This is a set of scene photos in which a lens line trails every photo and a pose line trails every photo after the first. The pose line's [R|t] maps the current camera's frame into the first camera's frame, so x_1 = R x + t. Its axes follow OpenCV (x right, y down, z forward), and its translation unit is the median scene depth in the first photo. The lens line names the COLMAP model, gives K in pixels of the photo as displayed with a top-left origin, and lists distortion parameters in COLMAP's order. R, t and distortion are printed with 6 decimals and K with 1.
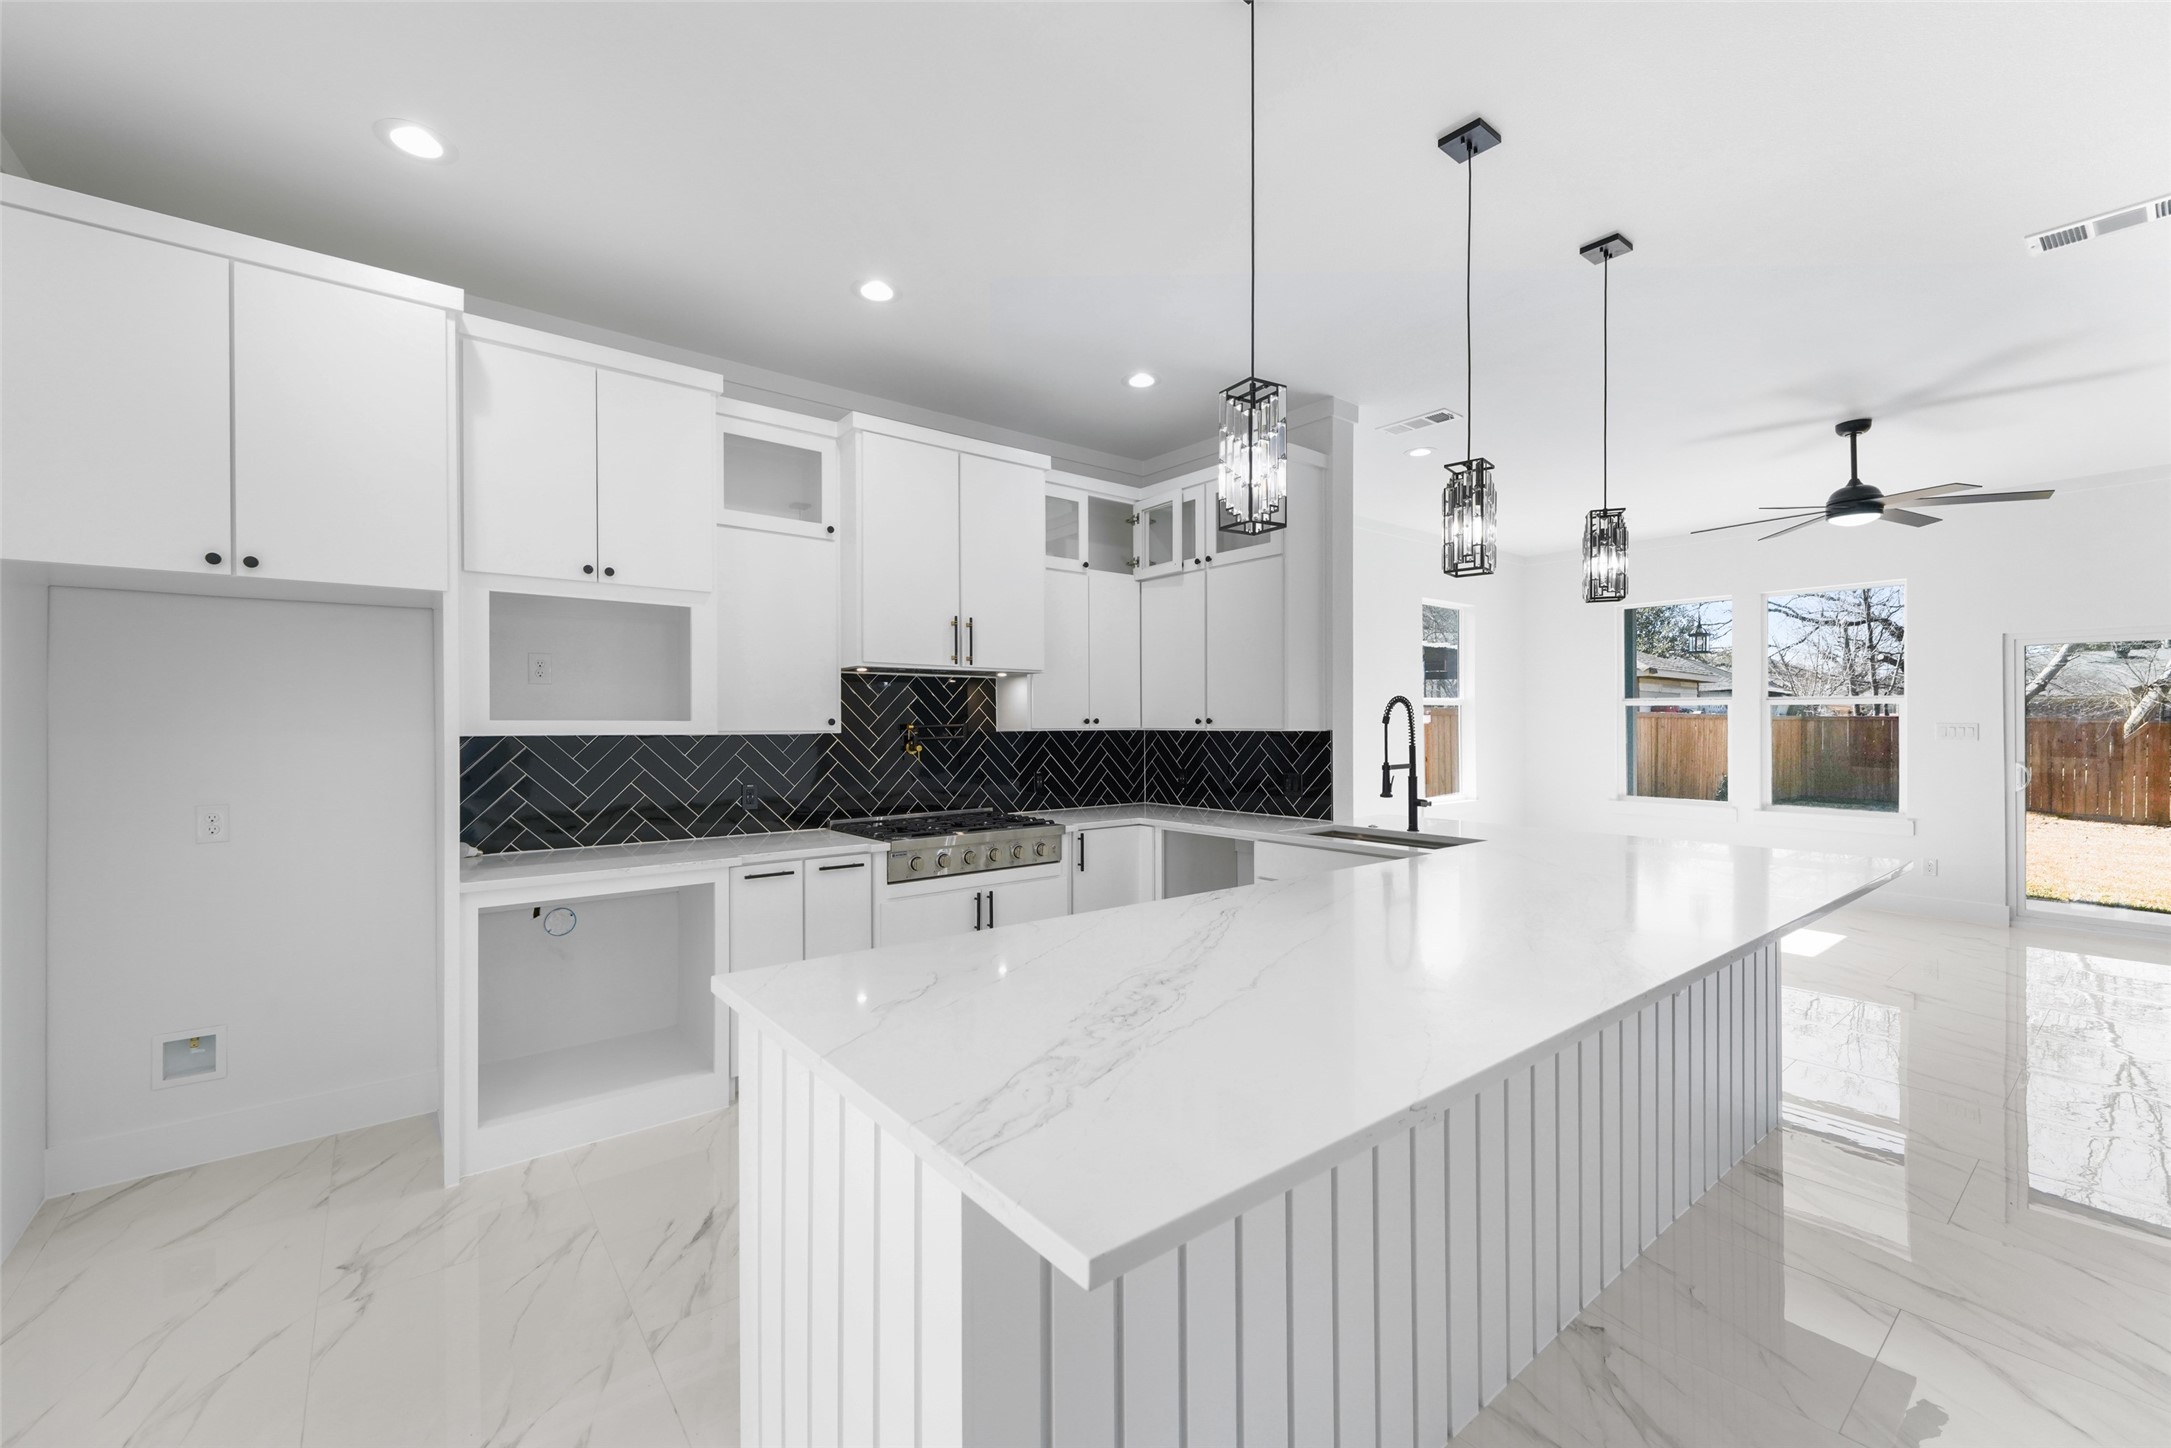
lens RADIAL K [[866.7, 0, 1077.3], [0, 866.7, 725.8], [0, 0, 1]] dist [0.001374, -0.000038]
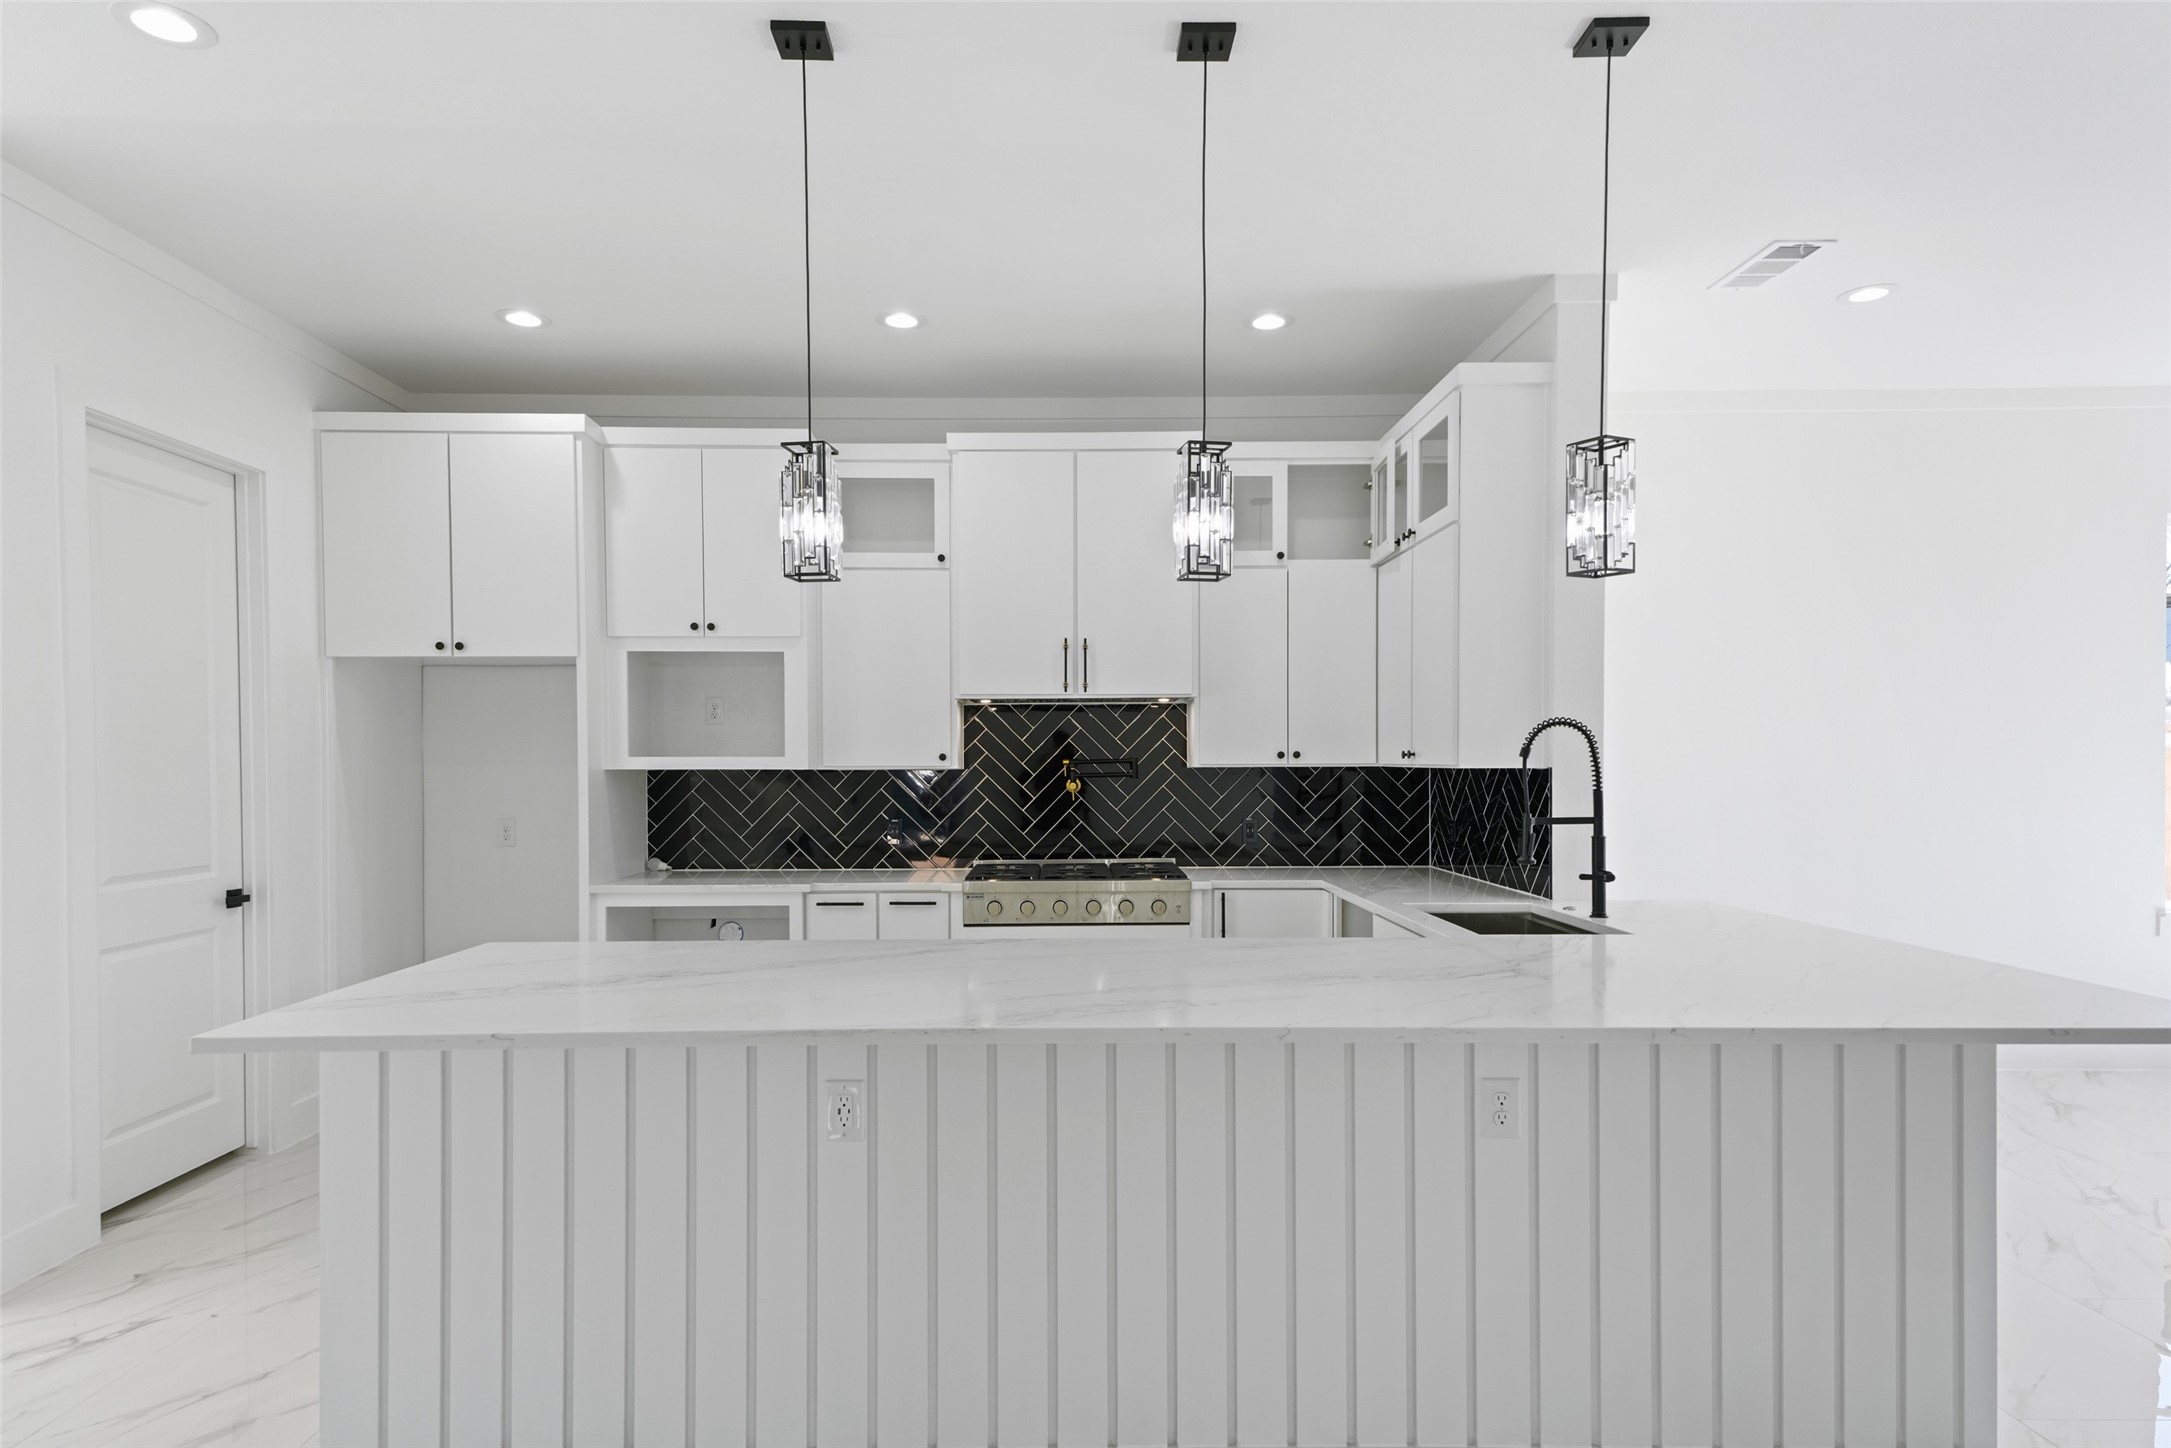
lens RADIAL K [[1218.8, 0, 1075.9], [0, 1218.8, 784.6], [0, 0, 1]] dist [0.031722, 0.000352]
pose [[0.797444, 0.012029, -0.603273, 0.604573], [0.000669, 0.999783, 0.020820, -0.001757], [0.603393, -0.017006, 0.797263, 0.000816]]
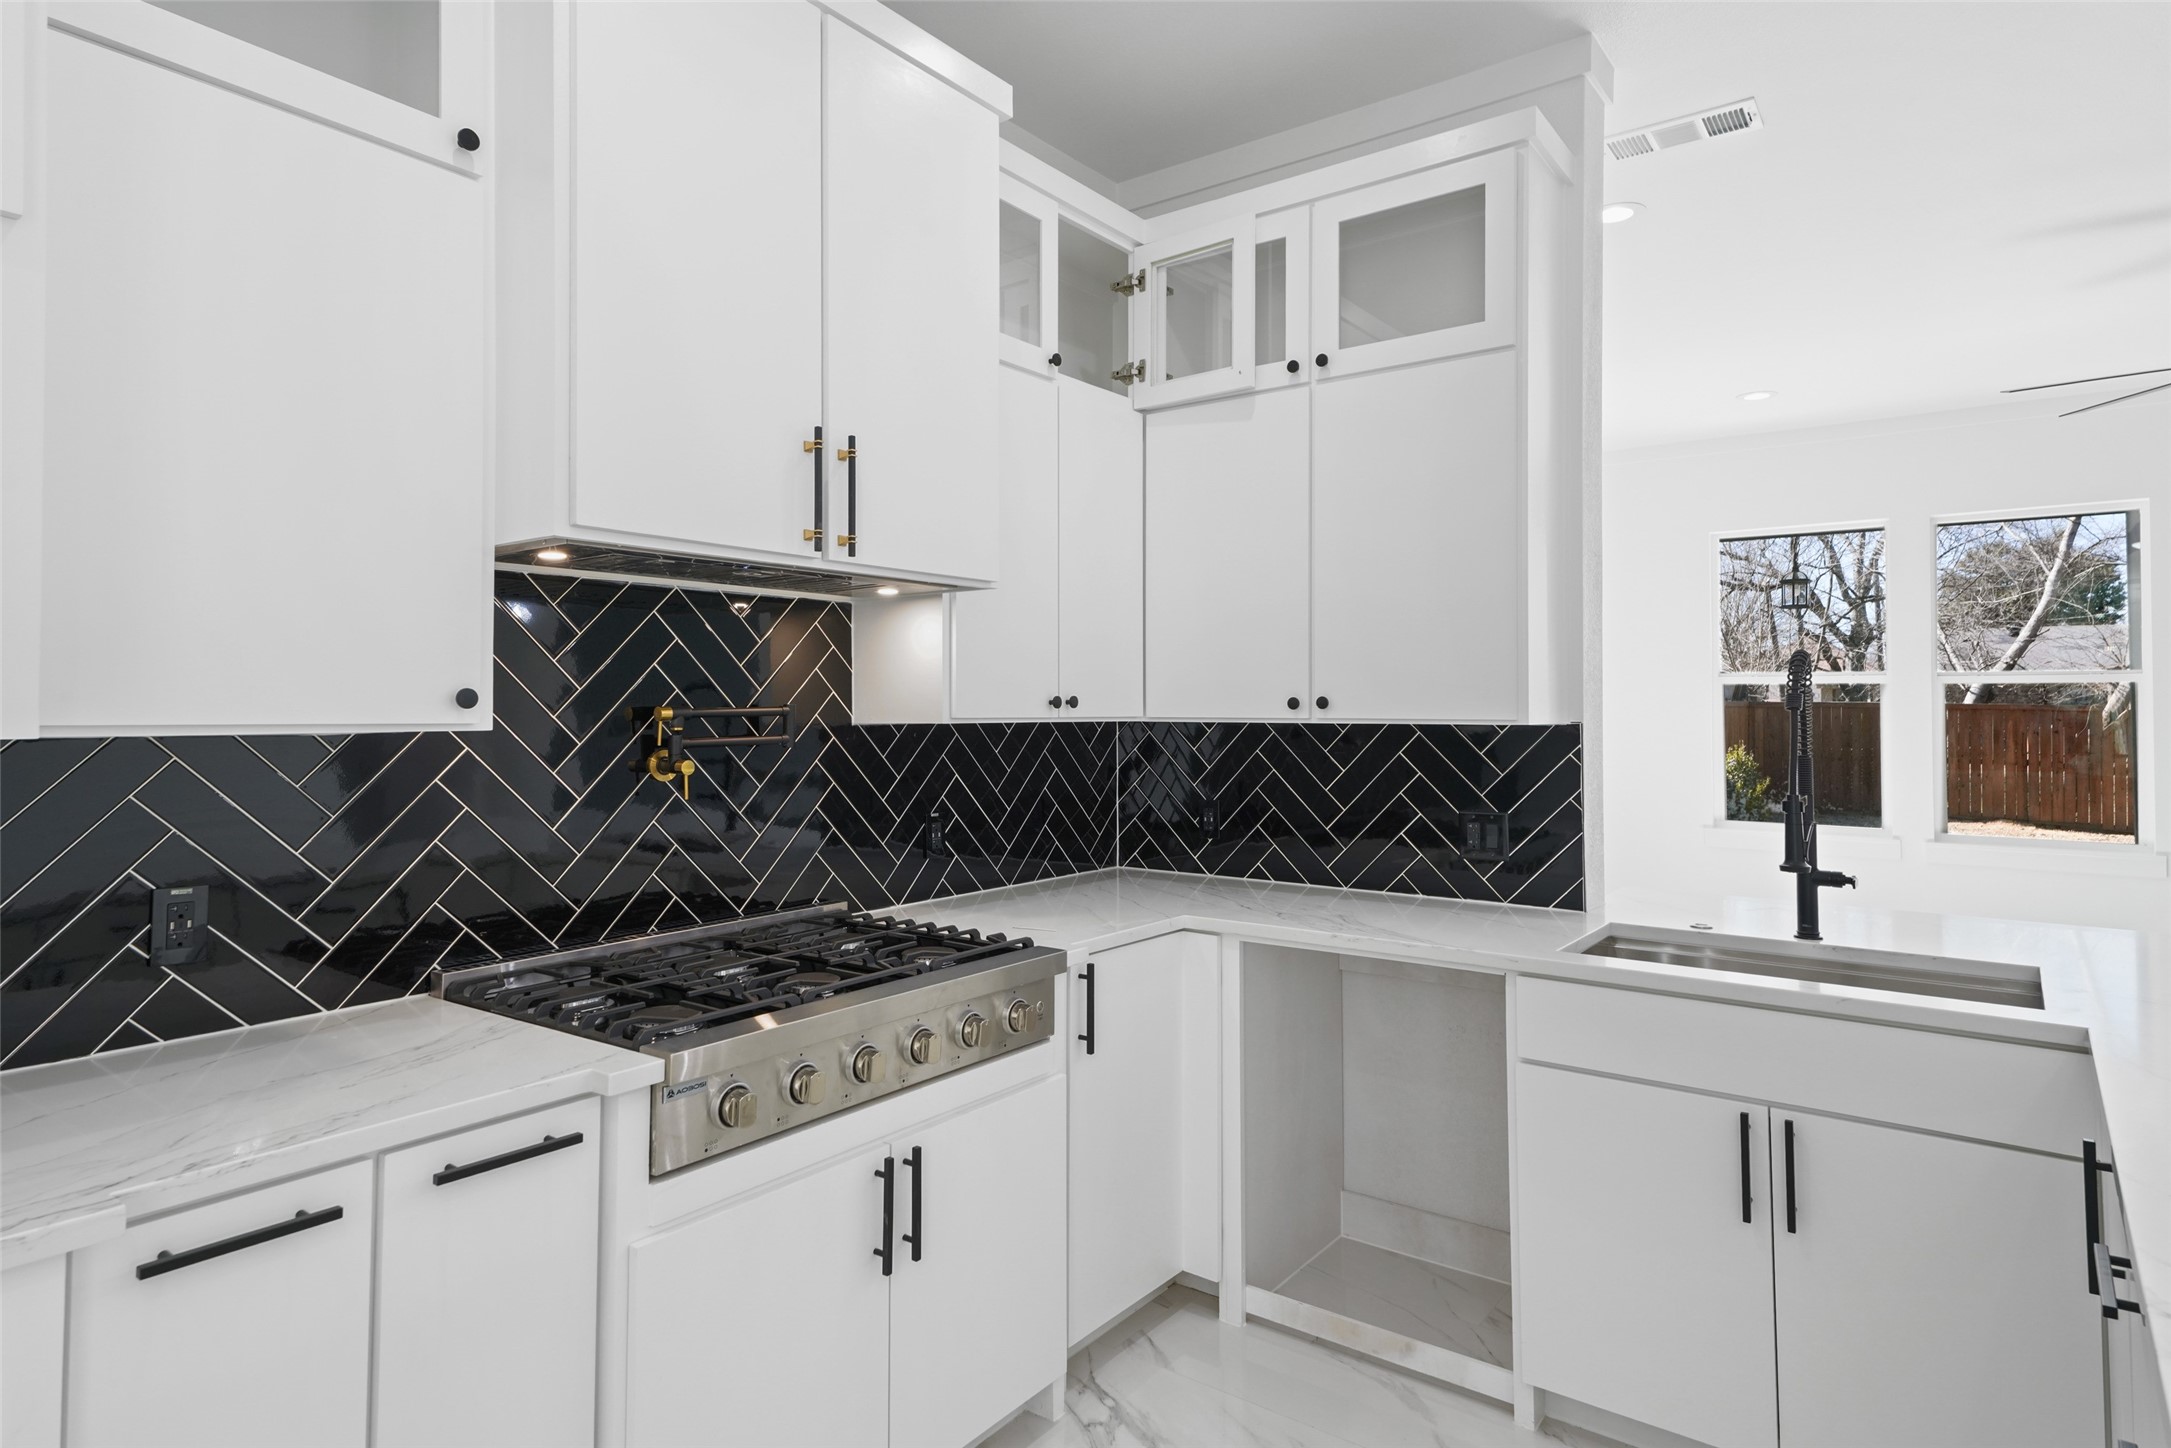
lens RADIAL K [[1218.8, 0, 1088.0], [0, 1218.8, 685.0], [0, 0, 1]] dist [0.031722, 0.000352]
pose [[0.966350, 0.008407, 0.257094, -0.156306], [-0.003026, 0.999768, -0.021321, -0.000823], [-0.257214, 0.019826, 0.966151, 0.428233]]
